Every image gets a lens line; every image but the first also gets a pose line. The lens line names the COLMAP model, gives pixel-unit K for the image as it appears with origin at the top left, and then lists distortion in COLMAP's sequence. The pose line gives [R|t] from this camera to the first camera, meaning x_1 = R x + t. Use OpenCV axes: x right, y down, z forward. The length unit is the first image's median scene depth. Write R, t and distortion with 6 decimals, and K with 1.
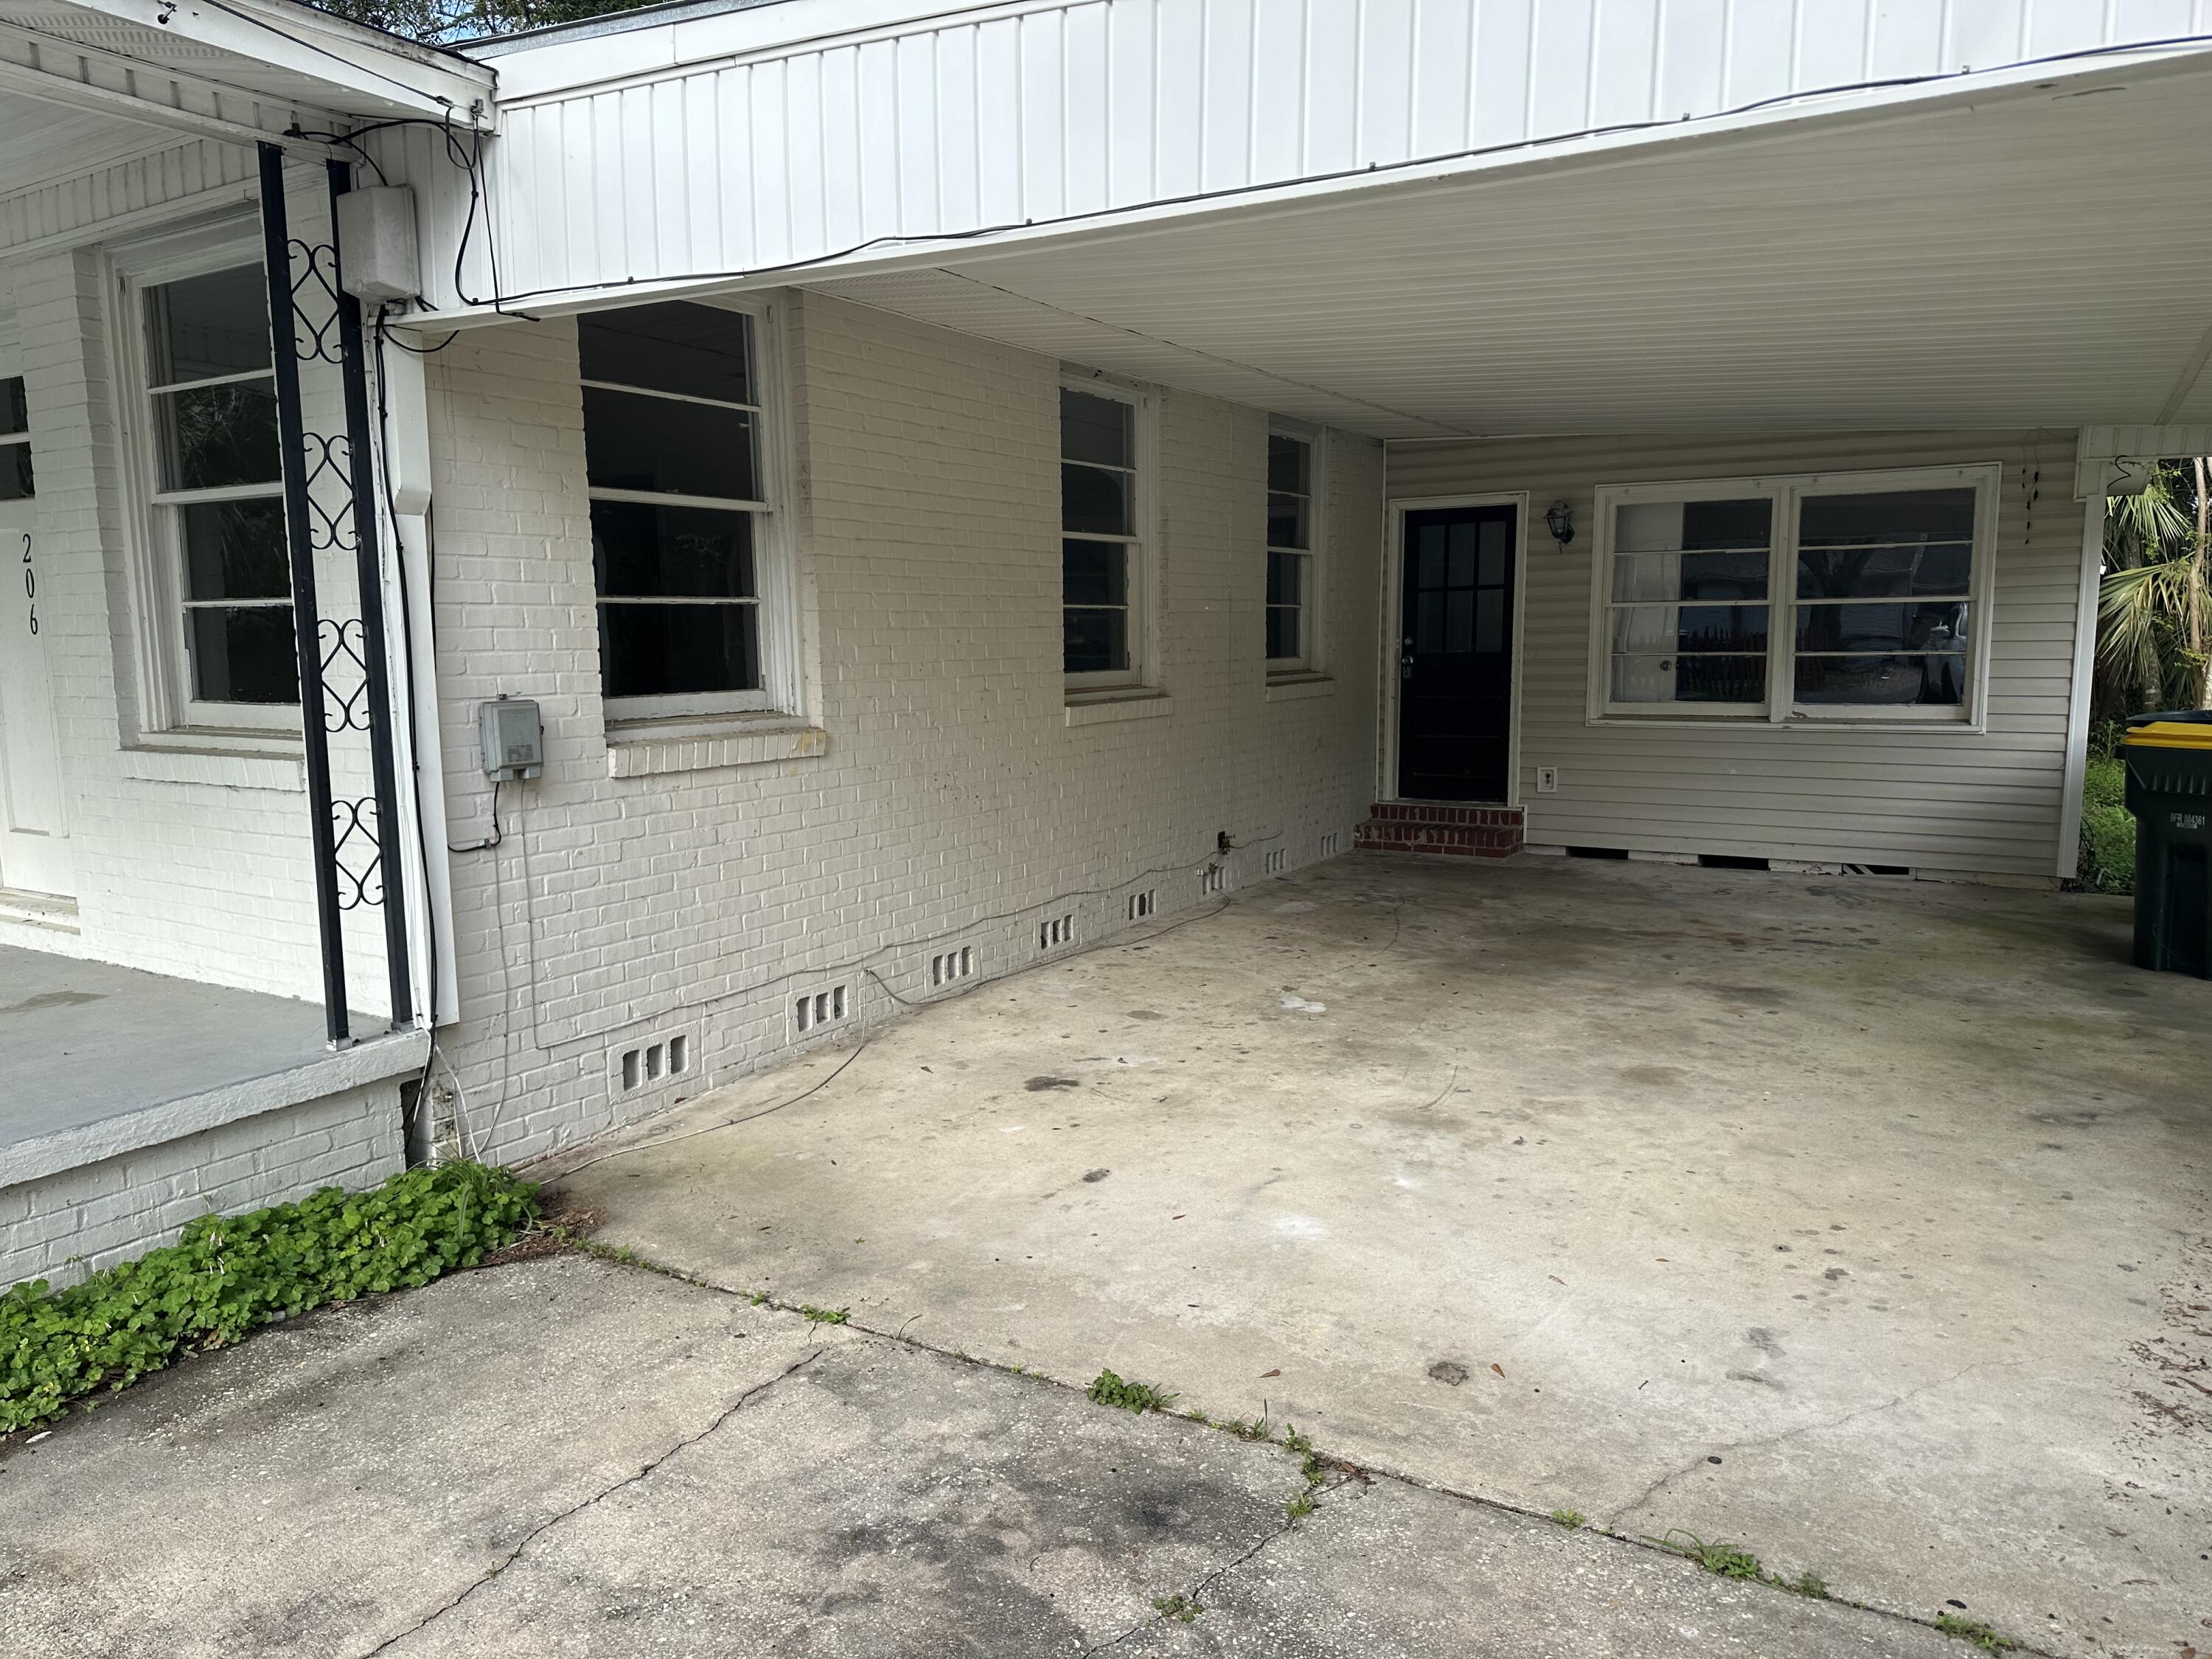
lens RADIAL K [[1539.7, 0, 1097.7], [0, 1539.7, 825.9], [0, 0, 1]] dist [0.133436, -0.209626]
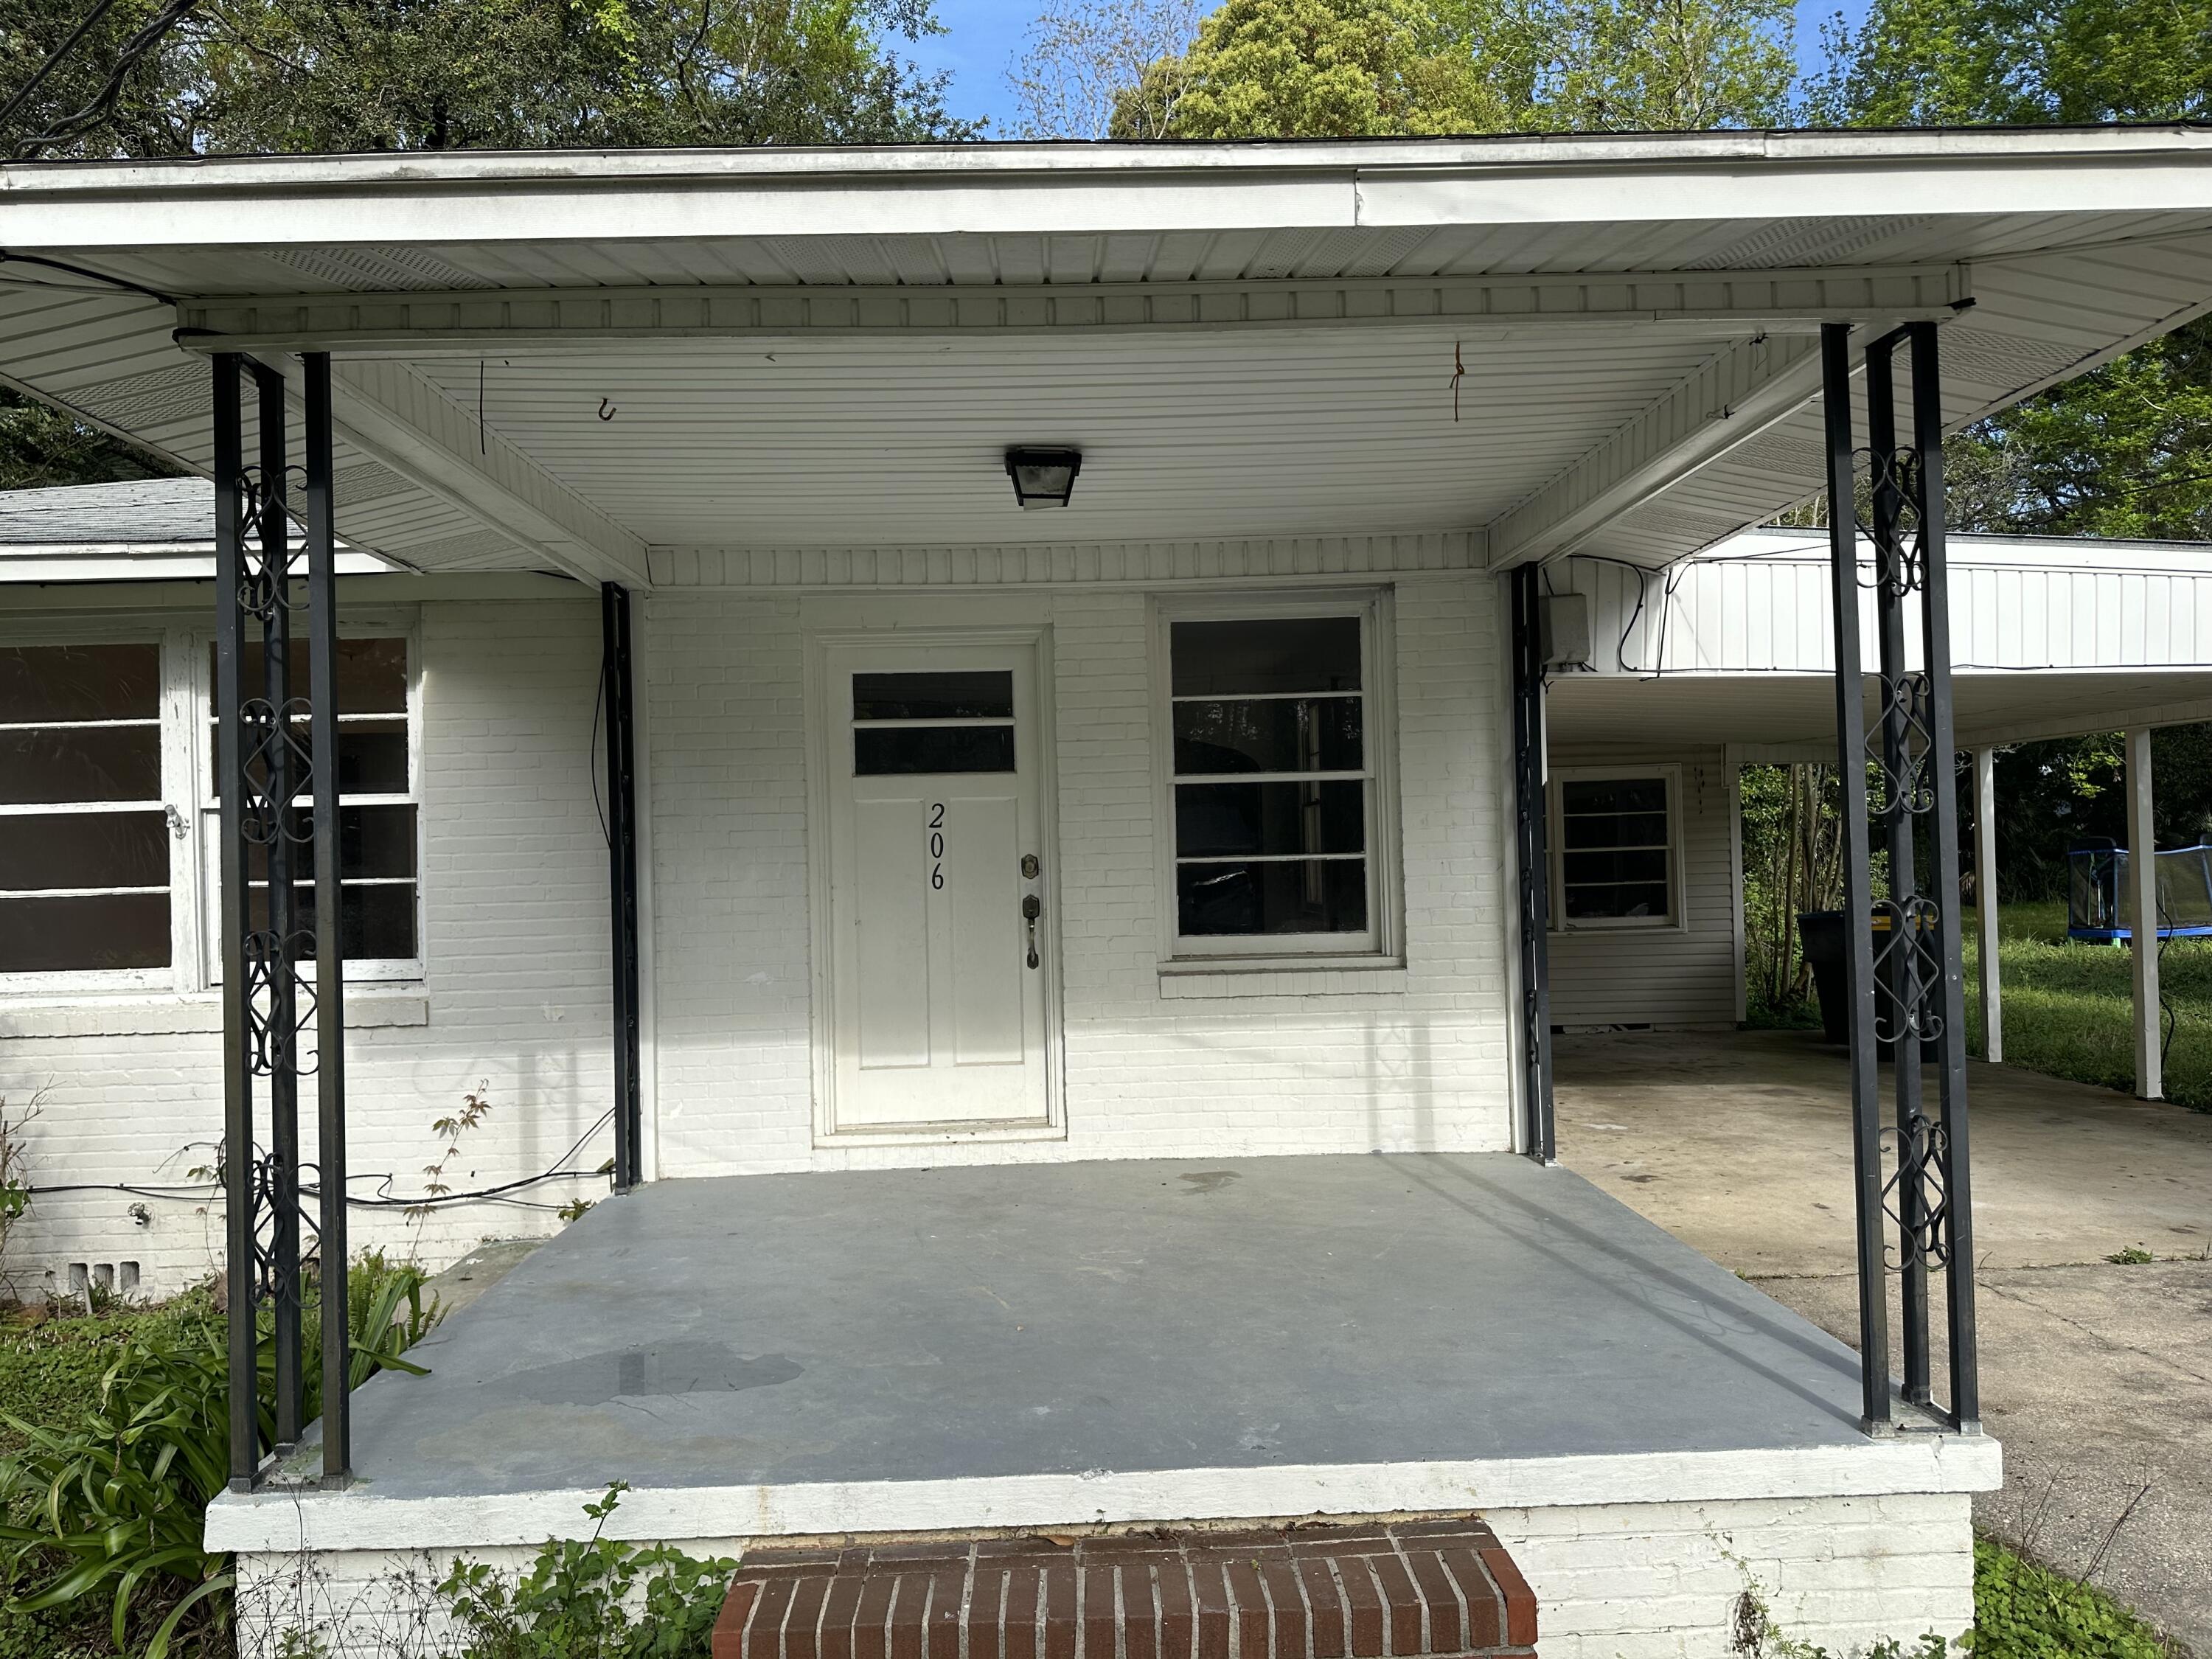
lens RADIAL K [[1550.1, 0, 1106.0], [0, 1550.1, 829.5], [0, 0, 1]] dist [0.096425, -0.098537]
pose [[0.843747, -0.001010, 0.536740, -1.194966], [0.086260, 0.987255, -0.133741, -0.001789], [-0.529764, 0.159143, 0.833081, -0.018826]]
